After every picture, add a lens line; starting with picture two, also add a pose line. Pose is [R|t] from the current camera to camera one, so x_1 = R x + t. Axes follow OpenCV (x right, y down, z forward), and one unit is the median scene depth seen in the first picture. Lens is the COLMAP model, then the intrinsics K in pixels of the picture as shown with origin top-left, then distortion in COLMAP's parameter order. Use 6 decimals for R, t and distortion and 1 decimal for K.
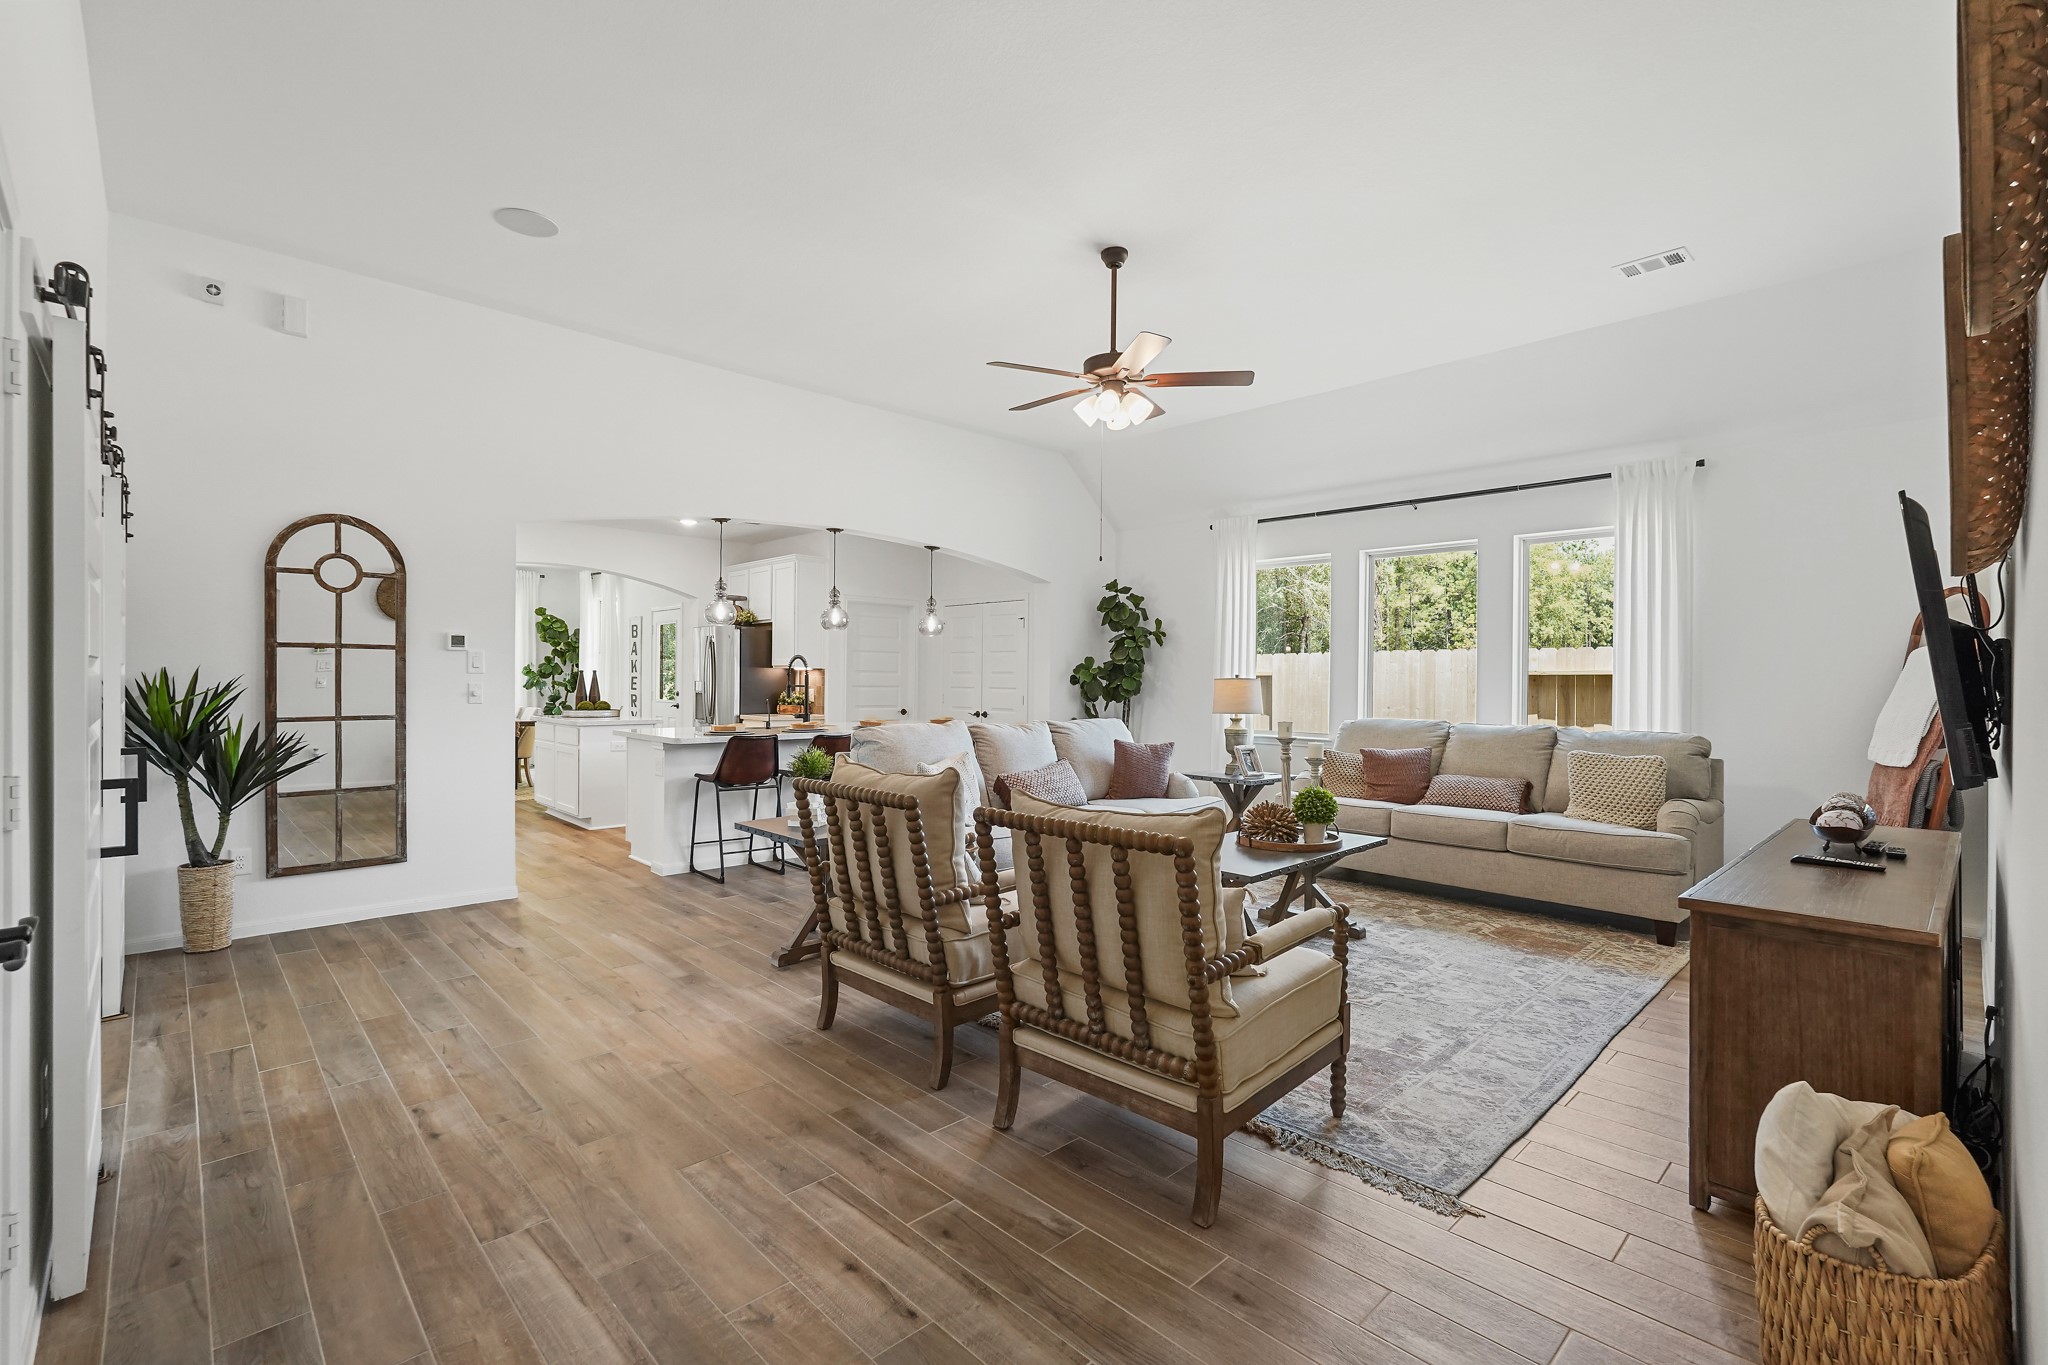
lens RADIAL K [[926.9, 0, 1024.0], [0, 926.9, 682.5], [0, 0, 1]] dist [-0.000763, -0.000121]
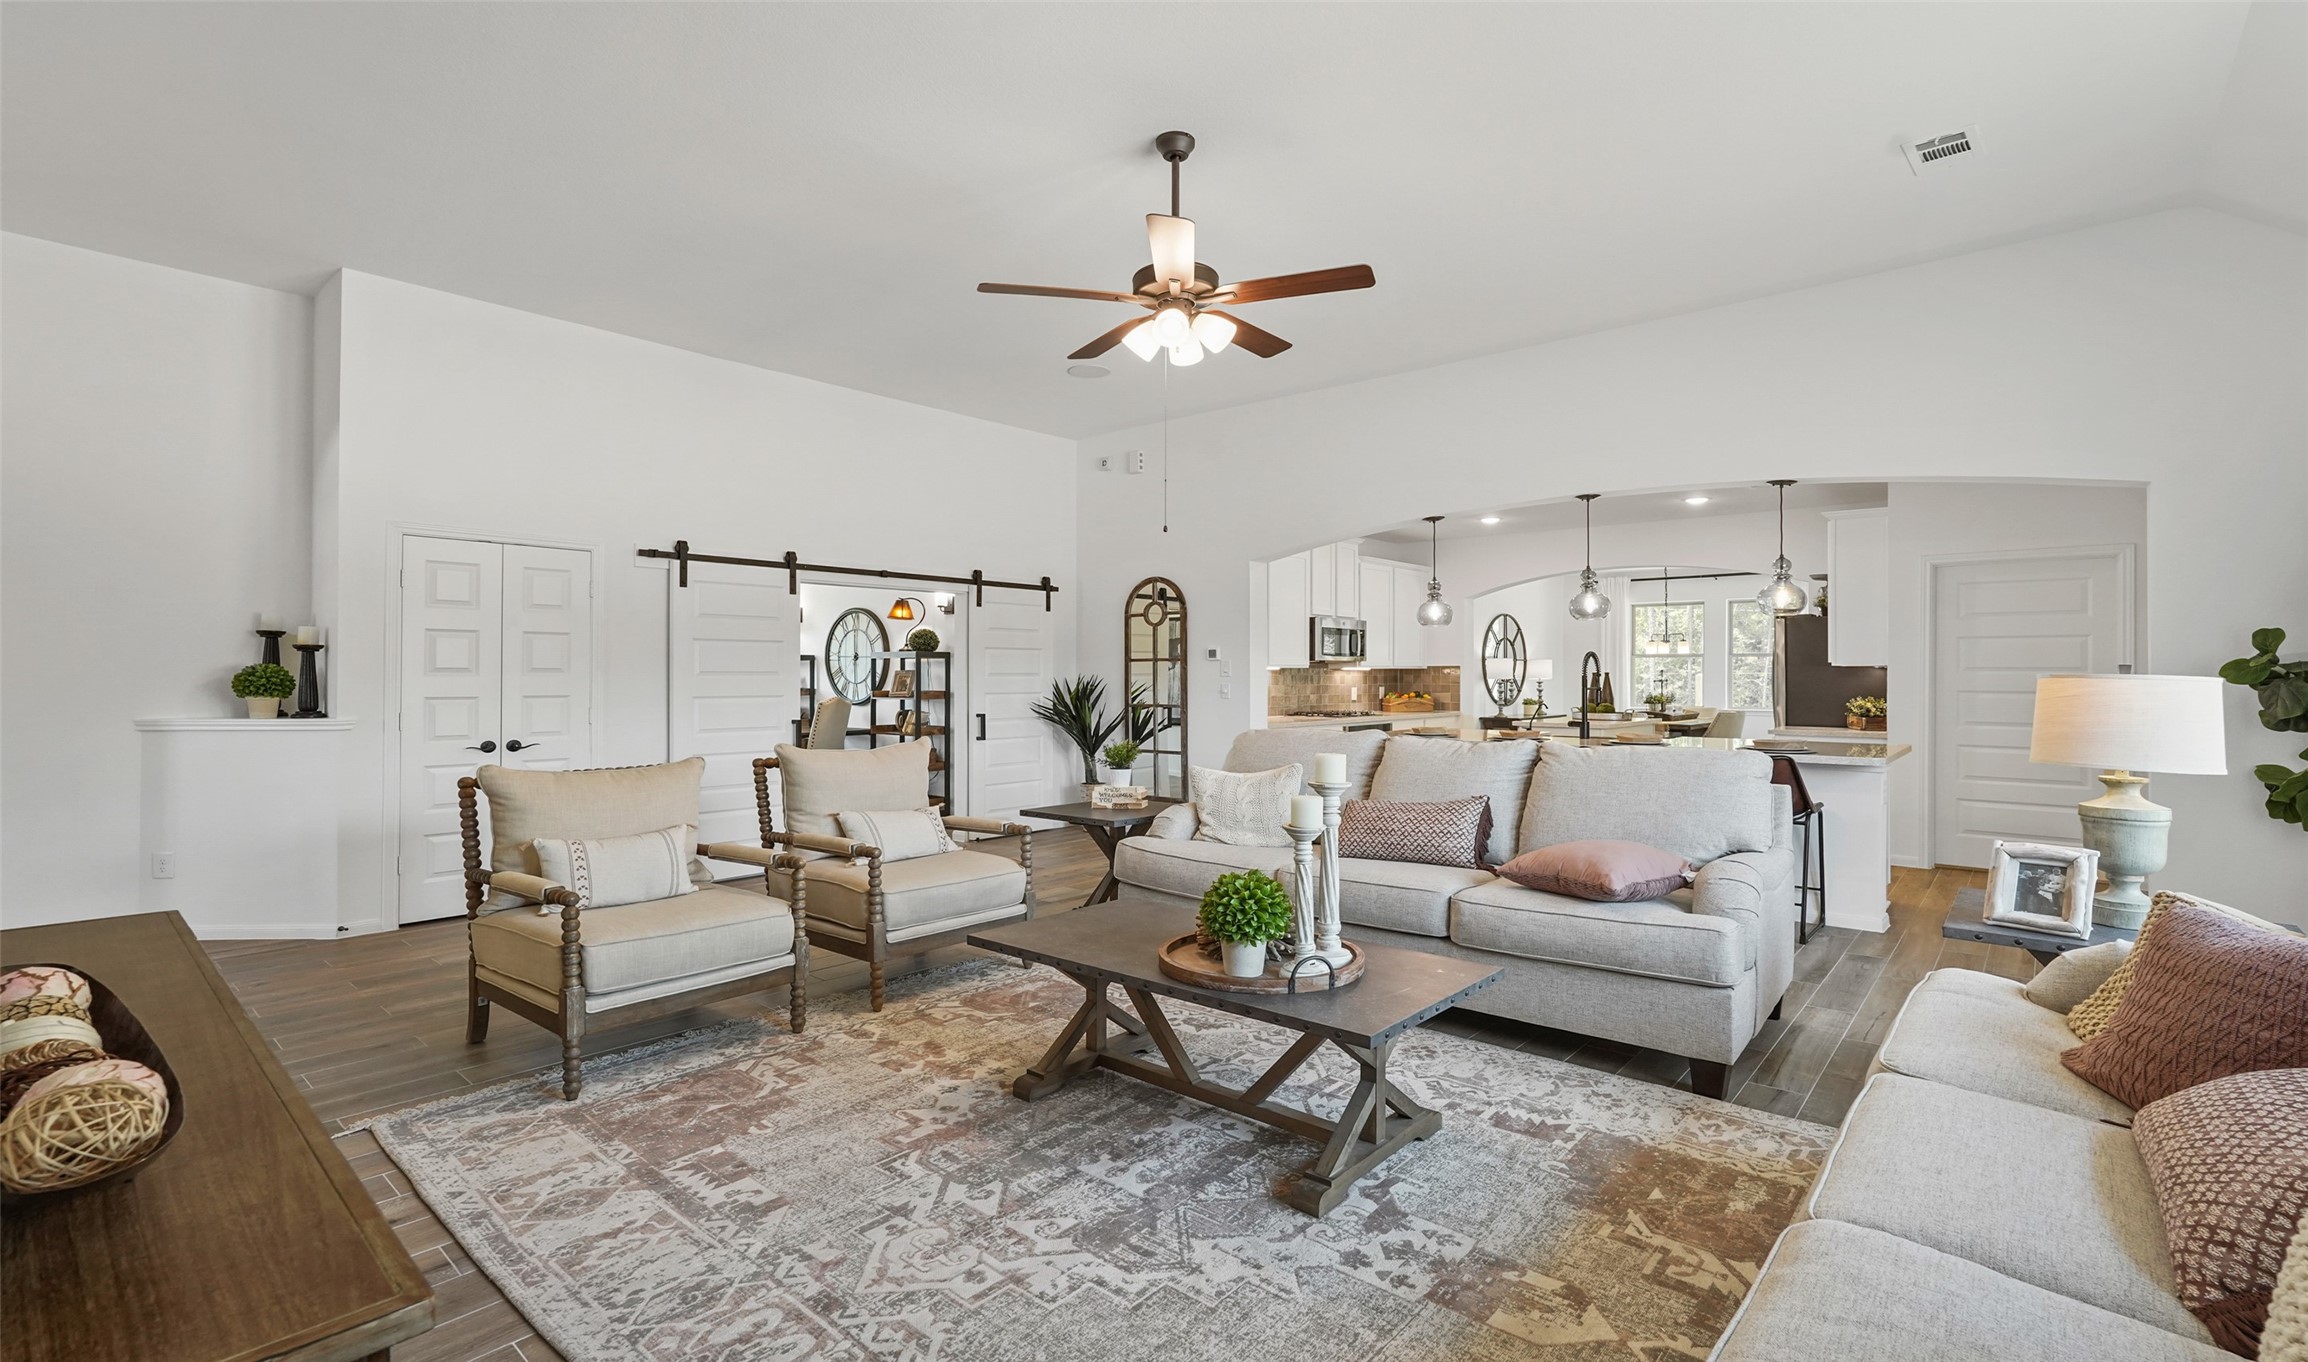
lens RADIAL K [[856.1, 0, 1154.0], [0, 856.1, 681.0], [0, 0, 1]] dist [-0.000576, -0.000046]
pose [[0.163813, -0.001281, -0.986491, 0.780375], [-0.004051, 0.999990, -0.001971, -0.000171], [0.986483, 0.004319, 0.163806, 0.833946]]
